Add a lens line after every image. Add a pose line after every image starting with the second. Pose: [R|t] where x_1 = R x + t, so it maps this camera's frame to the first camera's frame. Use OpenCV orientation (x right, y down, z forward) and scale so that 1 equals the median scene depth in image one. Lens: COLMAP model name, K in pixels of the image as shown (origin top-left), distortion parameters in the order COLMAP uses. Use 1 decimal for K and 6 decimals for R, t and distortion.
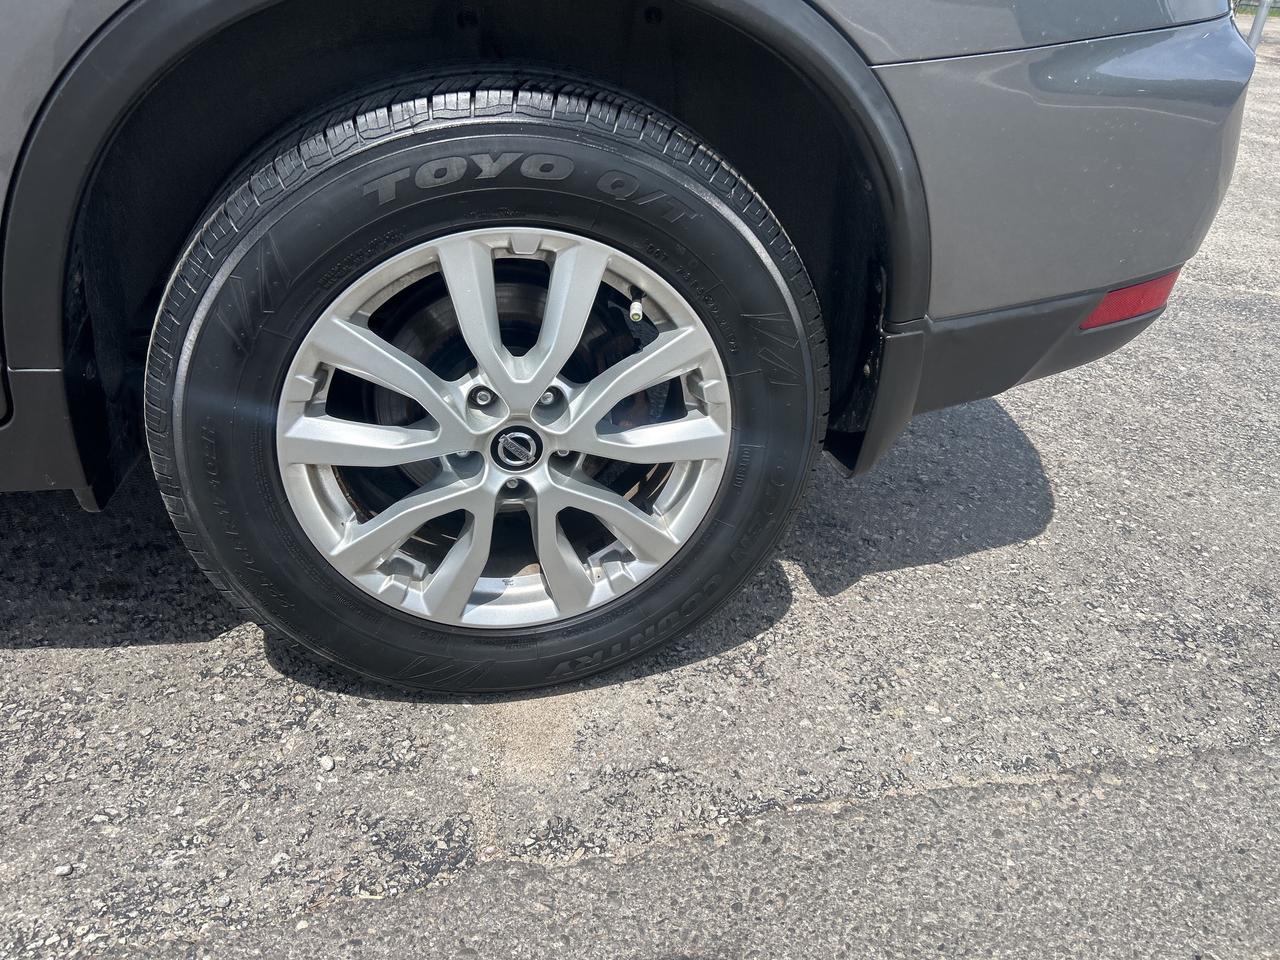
lens RADIAL K [[953.1, 0, 640.0], [0, 953.1, 502.2], [0, 0, 1]] dist [0.002950, -0.009278]
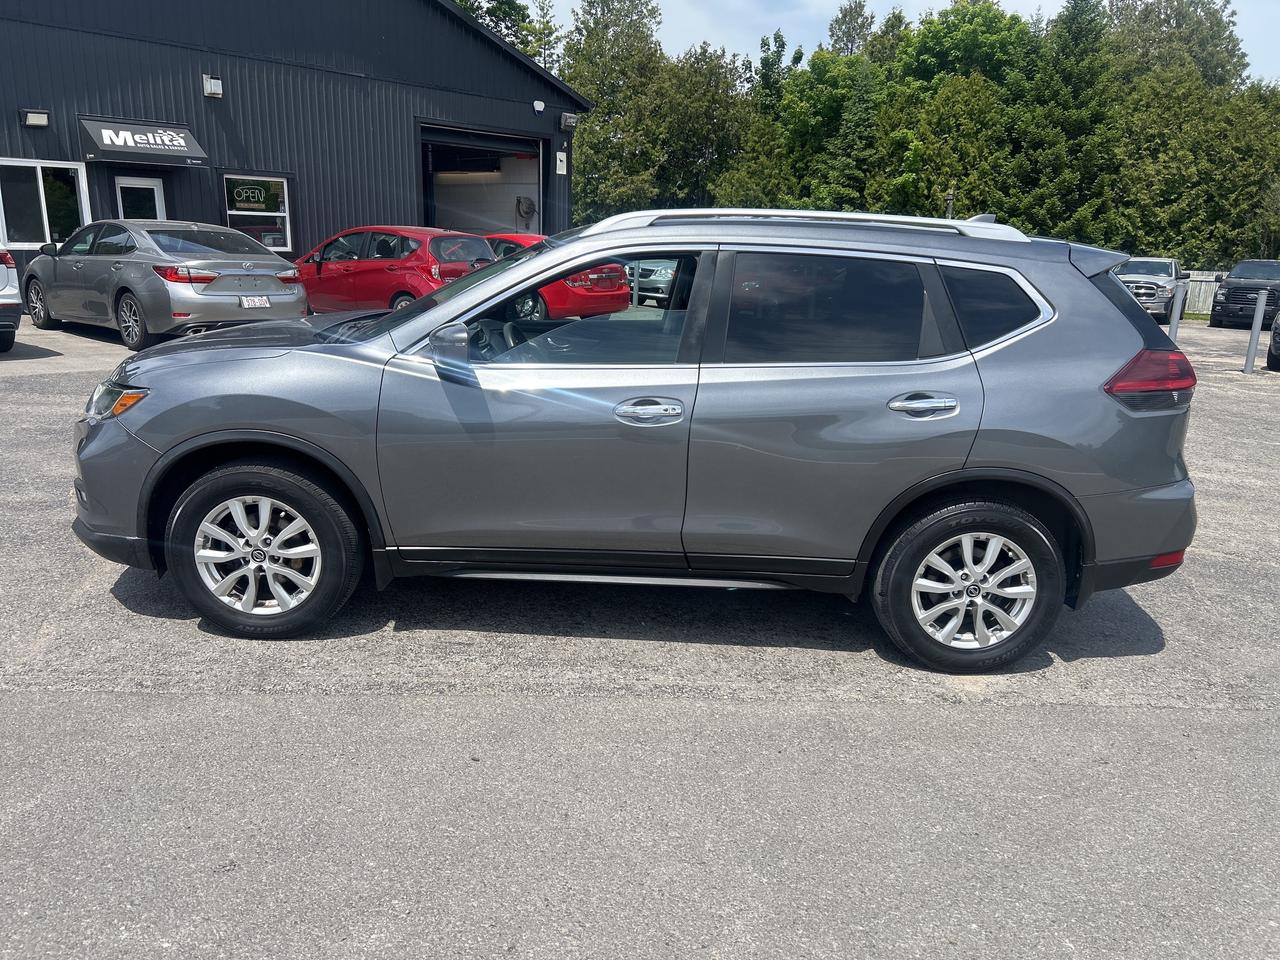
lens RADIAL K [[953.1, 0, 640.0], [0, 953.1, 502.2], [0, 0, 1]] dist [0.002950, -0.009278]
pose [[0.976873, 0.022415, -0.212643, -0.558427], [-0.083371, 0.955709, -0.282259, 0.689634], [0.196898, 0.293459, 0.935475, -2.517211]]
